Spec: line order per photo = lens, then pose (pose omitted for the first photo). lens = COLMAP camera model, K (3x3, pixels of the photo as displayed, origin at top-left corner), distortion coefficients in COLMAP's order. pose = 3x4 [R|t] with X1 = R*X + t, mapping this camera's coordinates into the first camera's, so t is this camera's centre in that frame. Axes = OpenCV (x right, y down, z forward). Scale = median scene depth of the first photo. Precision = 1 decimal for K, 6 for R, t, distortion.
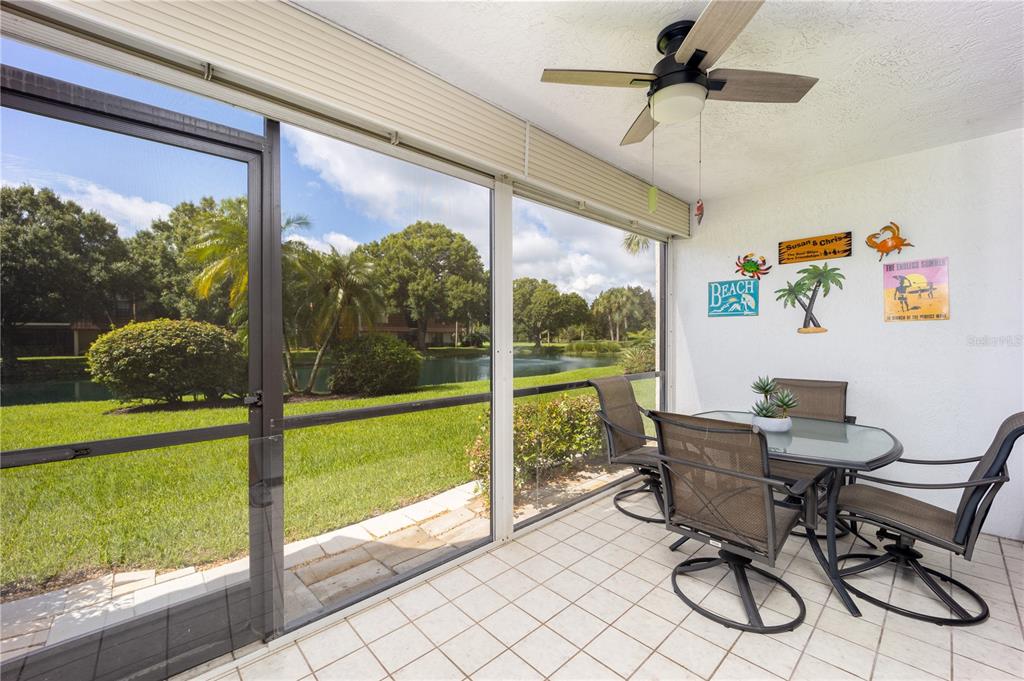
lens RADIAL K [[403.0, 0, 518.9], [0, 403.0, 342.1], [0, 0, 1]] dist [0.000786, -0.006220]
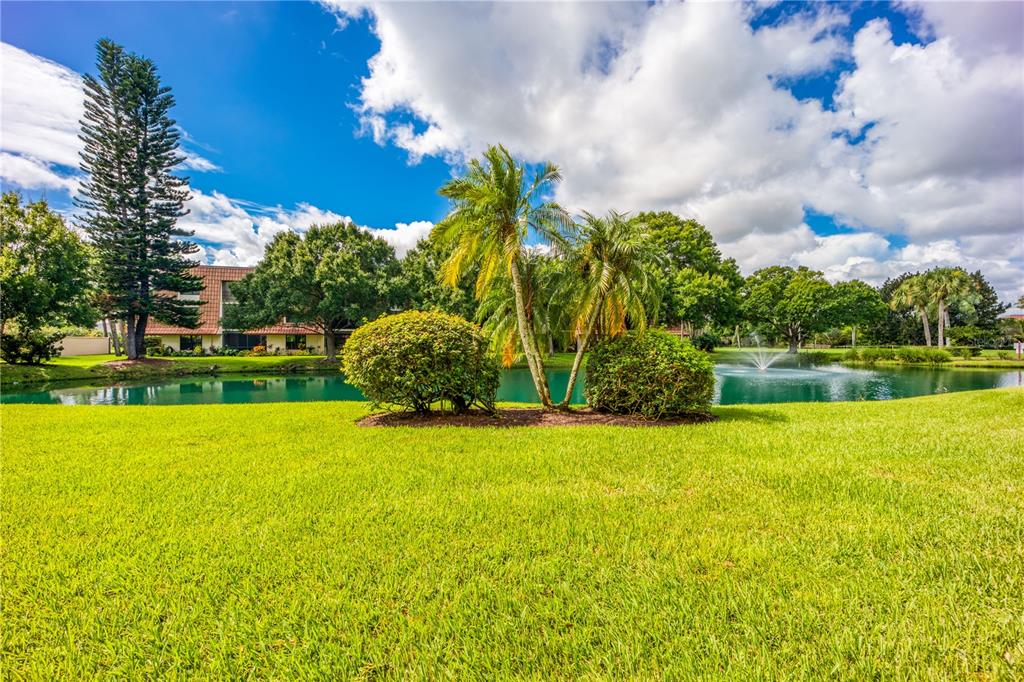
lens RADIAL K [[410.4, 0, 512.0], [0, 410.4, 341.0], [0, 0, 1]] dist [0.053609, -0.000056]
pose [[0.867451, -0.000991, -0.497521, -0.305692], [-0.005692, 0.999913, -0.011917, 0.015249], [0.497489, 0.013169, 0.867370, 0.394405]]
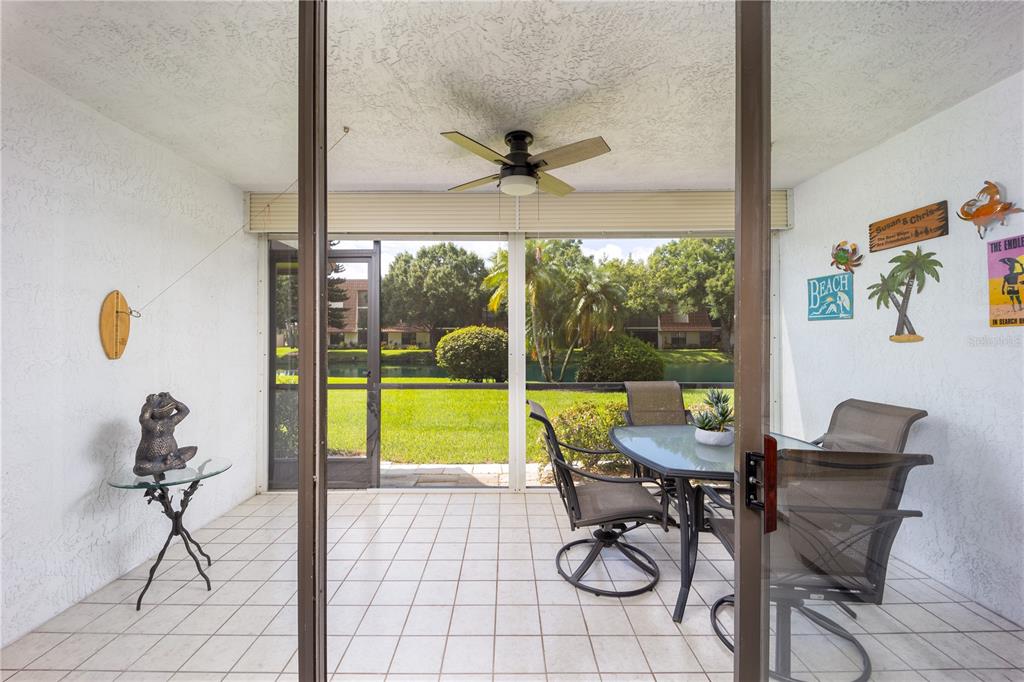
lens RADIAL K [[408.5, 0, 509.0], [0, 408.5, 336.5], [0, 0, 1]] dist [-0.019026, -0.000094]
pose [[0.727486, 0.000095, -0.686122, 0.281635], [-0.008579, 0.999923, -0.008957, -0.008076], [0.686069, 0.012403, 0.727431, -0.014228]]
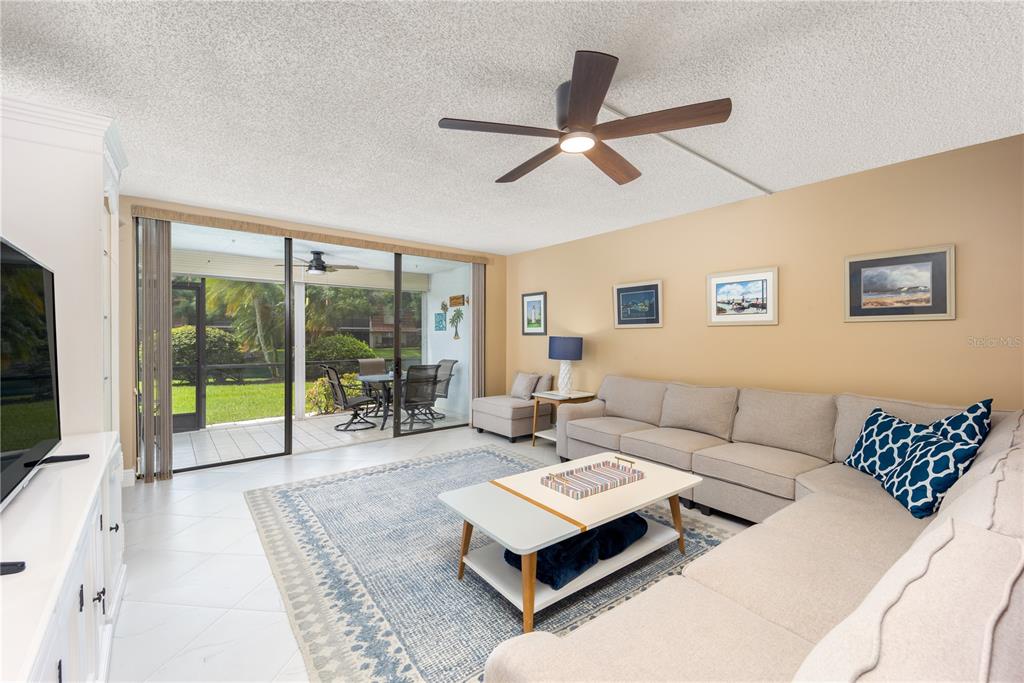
lens RADIAL K [[408.5, 0, 509.0], [0, 408.5, 337.0], [0, 0, 1]] dist [-0.019026, -0.000094]
pose [[0.997218, 0.003472, -0.074465, 0.471999], [-0.004374, 0.999919, -0.011960, -0.003476], [0.074417, 0.012253, 0.997152, -0.481659]]
